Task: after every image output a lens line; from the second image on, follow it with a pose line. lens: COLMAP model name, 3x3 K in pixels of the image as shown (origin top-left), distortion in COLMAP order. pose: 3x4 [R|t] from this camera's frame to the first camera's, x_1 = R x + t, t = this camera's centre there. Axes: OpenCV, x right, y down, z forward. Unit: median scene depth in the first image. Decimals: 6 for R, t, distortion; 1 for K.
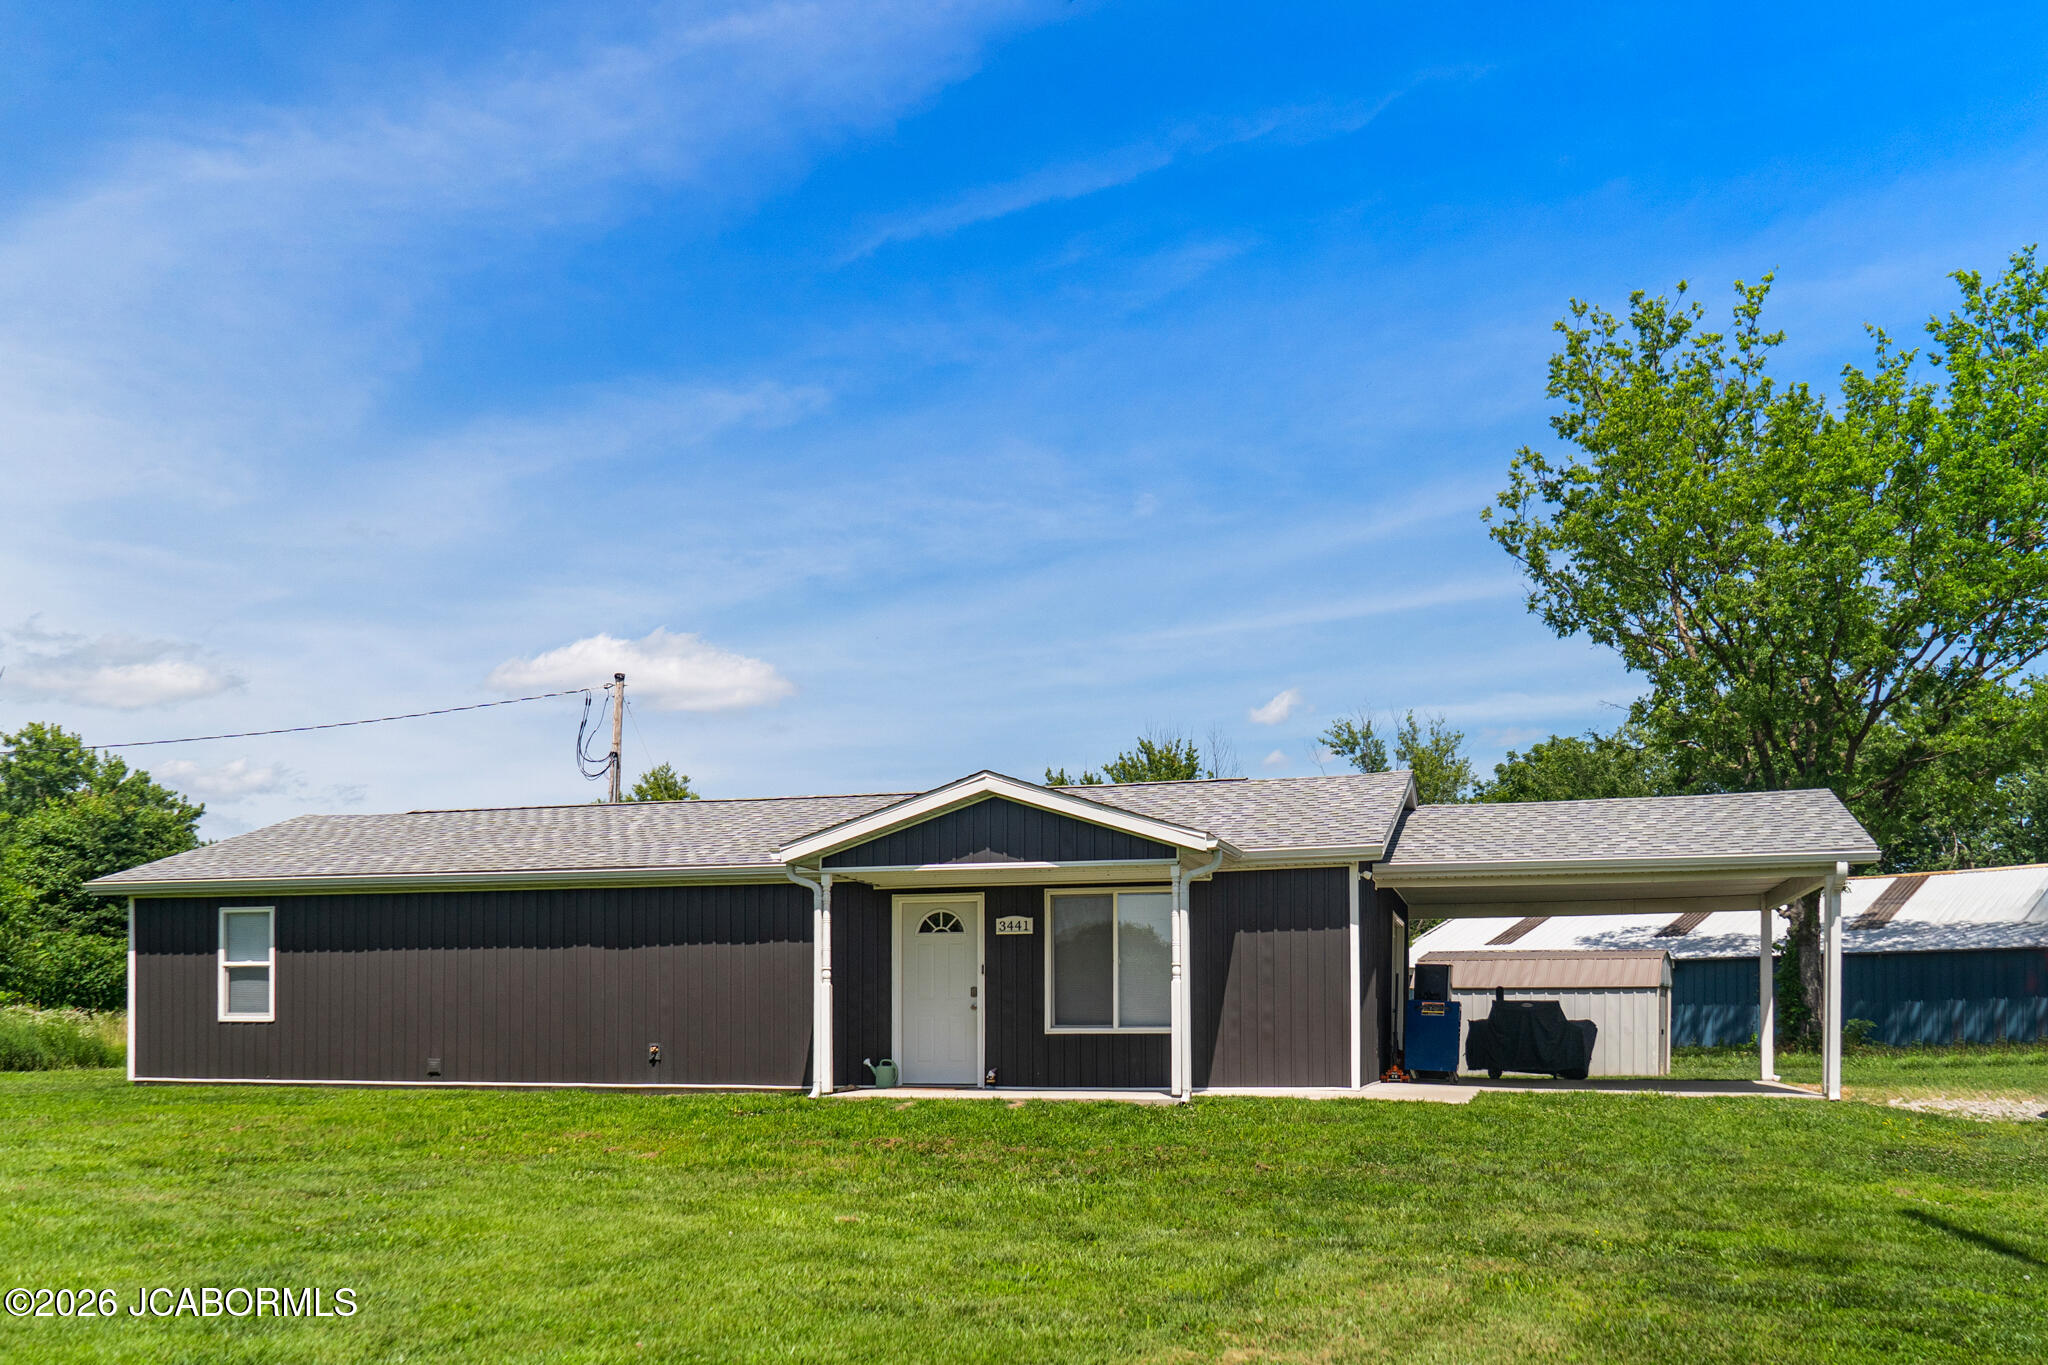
lens RADIAL K [[1540.0, 0, 1024.0], [0, 1540.0, 682.5], [0, 0, 1]] dist [-0.060713, 0.004213]
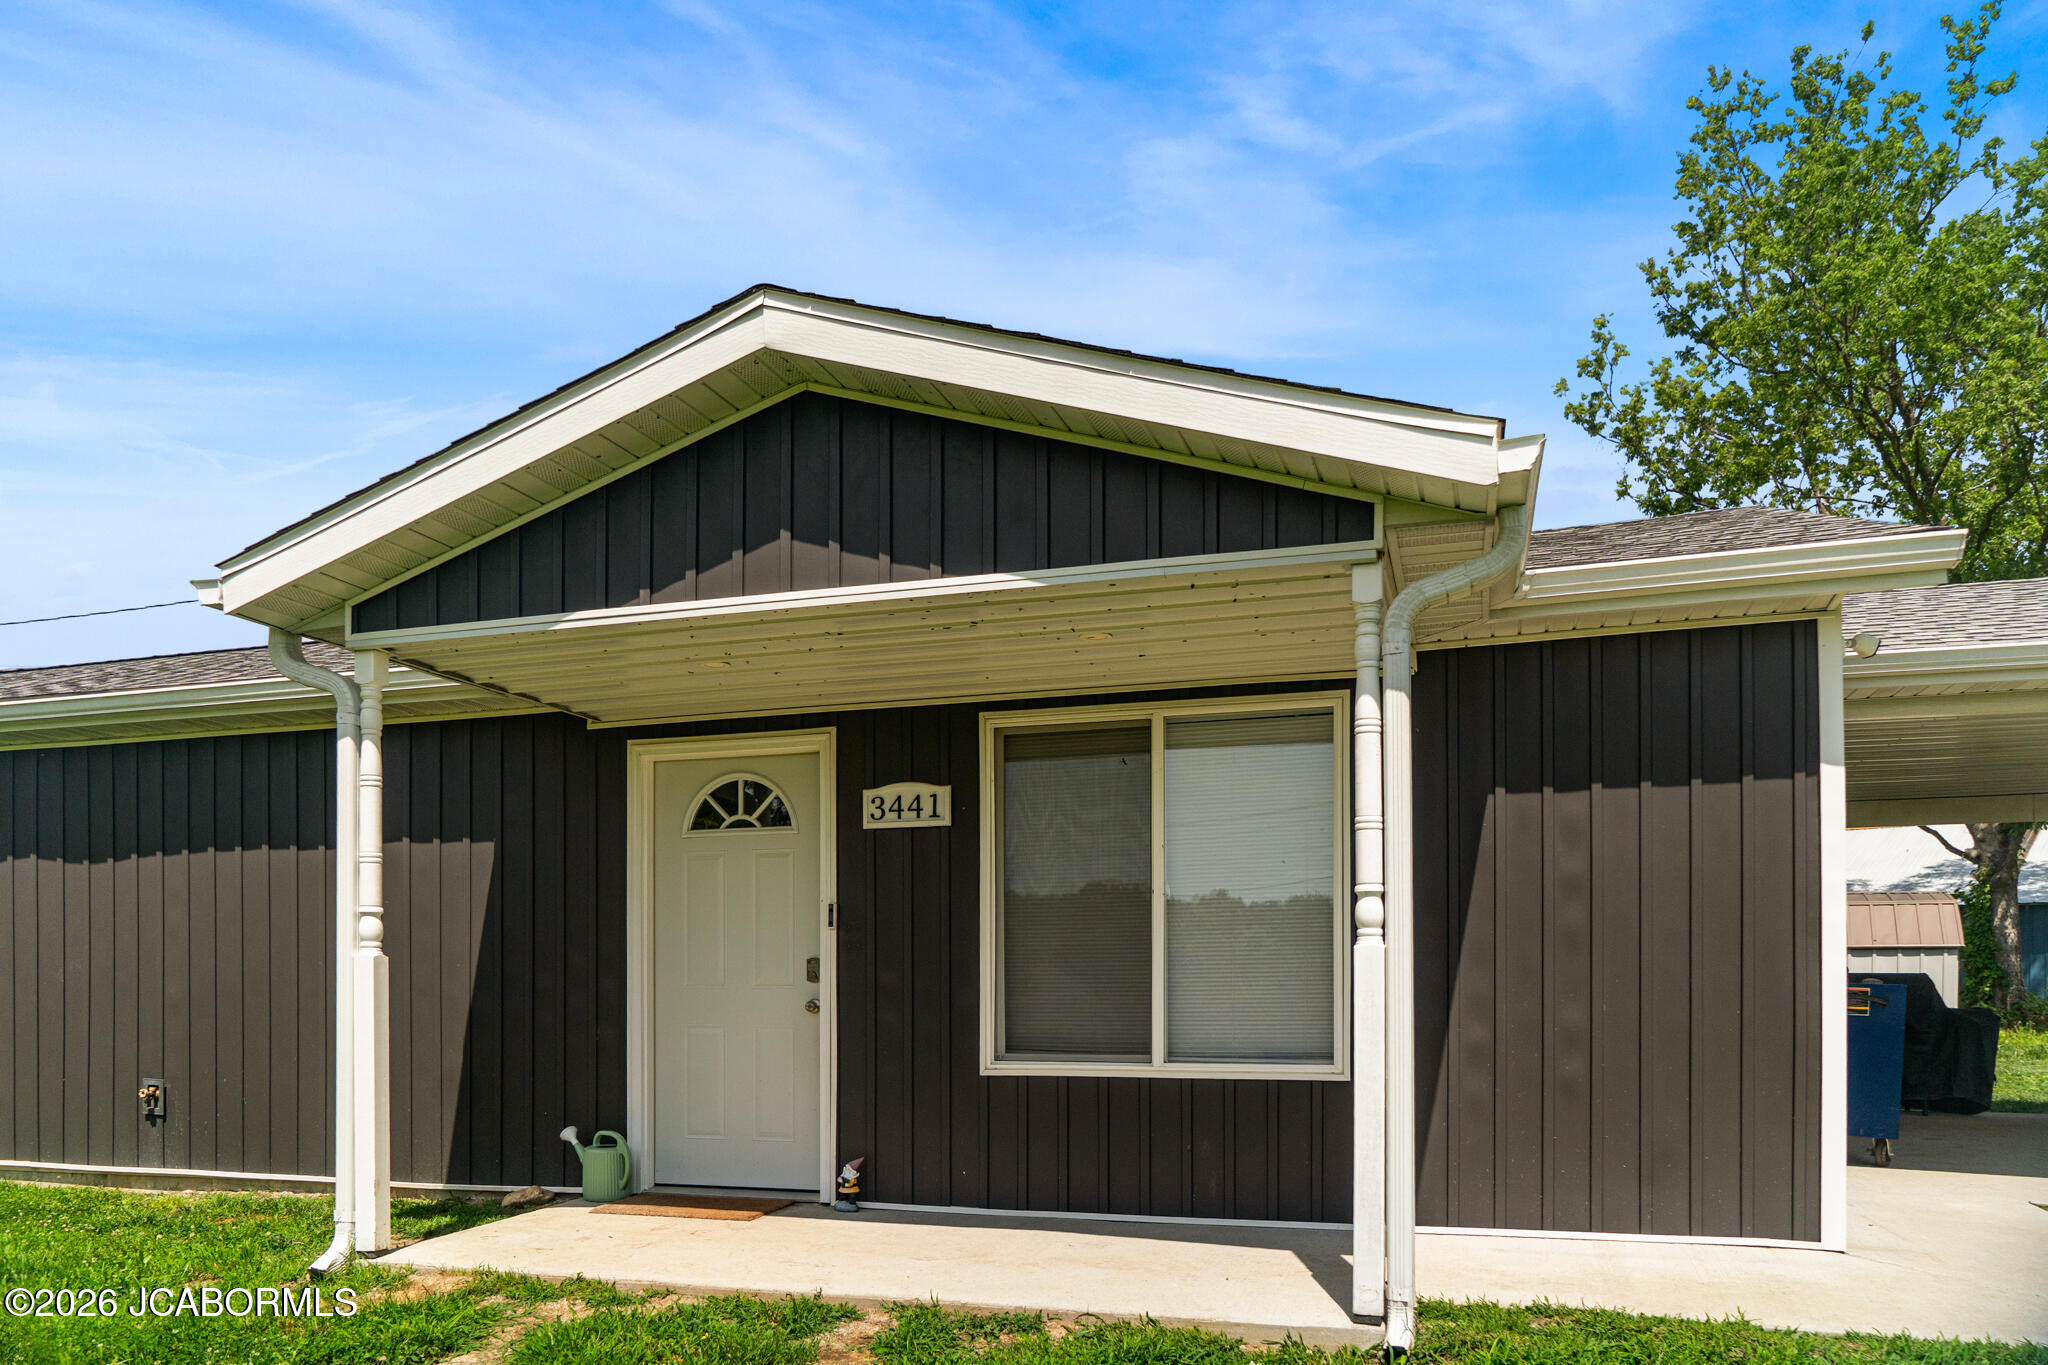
lens RADIAL K [[1474.9, 0, 1045.8], [0, 1474.9, 675.8], [0, 0, 1]] dist [0.003287, -0.069562]
pose [[0.999945, -0.001429, 0.010373, 0.026302], [0.001255, 0.999858, 0.016803, 0.115888], [-0.010396, -0.016789, 0.999805, 0.604308]]
